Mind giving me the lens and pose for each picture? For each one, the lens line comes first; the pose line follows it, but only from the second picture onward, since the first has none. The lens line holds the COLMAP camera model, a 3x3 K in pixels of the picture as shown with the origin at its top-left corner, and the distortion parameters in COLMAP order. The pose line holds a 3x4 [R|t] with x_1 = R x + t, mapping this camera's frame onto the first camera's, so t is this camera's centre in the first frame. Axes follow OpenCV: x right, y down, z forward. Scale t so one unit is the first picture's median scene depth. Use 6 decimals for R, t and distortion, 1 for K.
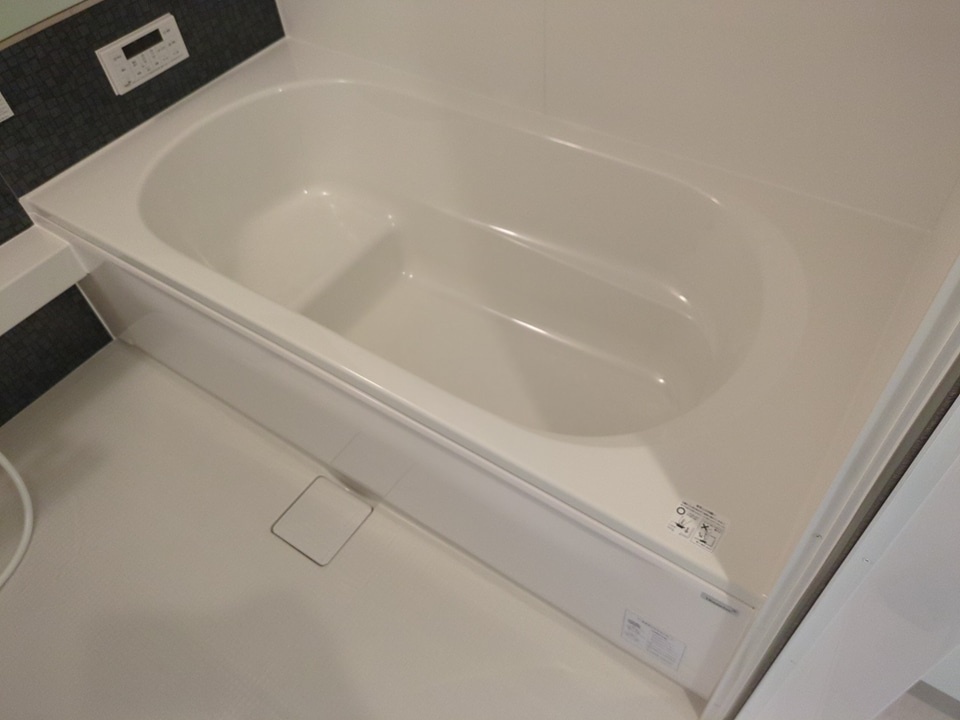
lens RADIAL K [[731.2, 0, 480.0], [0, 731.2, 360.0], [0, 0, 1]] dist [0.023673, -0.003679]
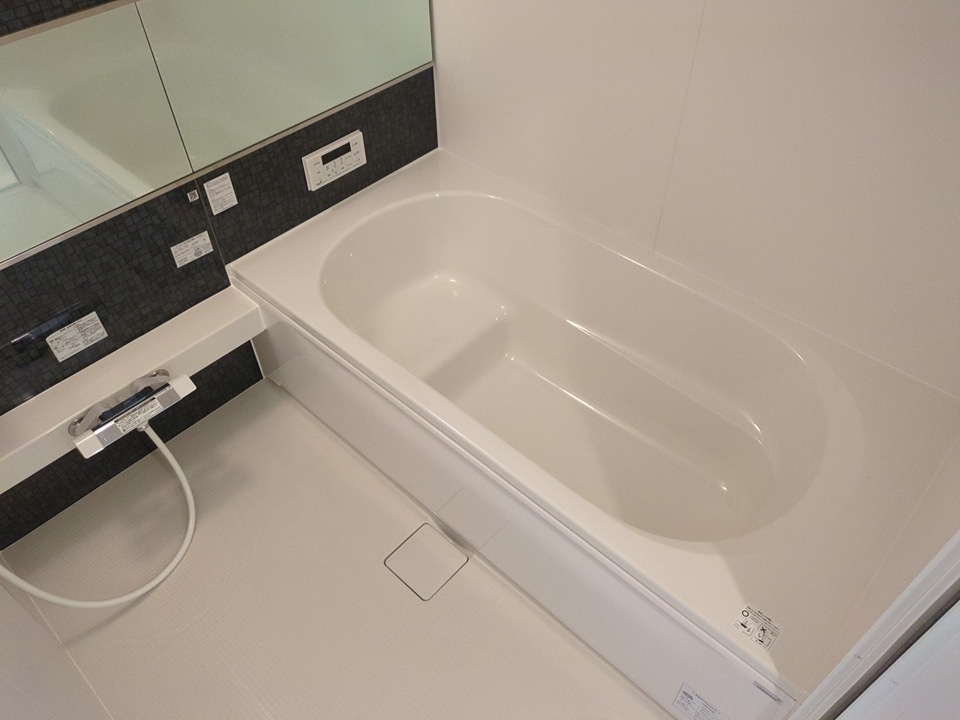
lens RADIAL K [[706.6, 0, 467.4], [0, 706.6, 363.2], [0, 0, 1]] dist [0.064789, -0.117318]
pose [[0.987395, 0.142577, -0.068722, -0.108311], [-0.145700, 0.988403, -0.042791, -0.060393], [0.061824, 0.052265, 0.996718, -0.170180]]
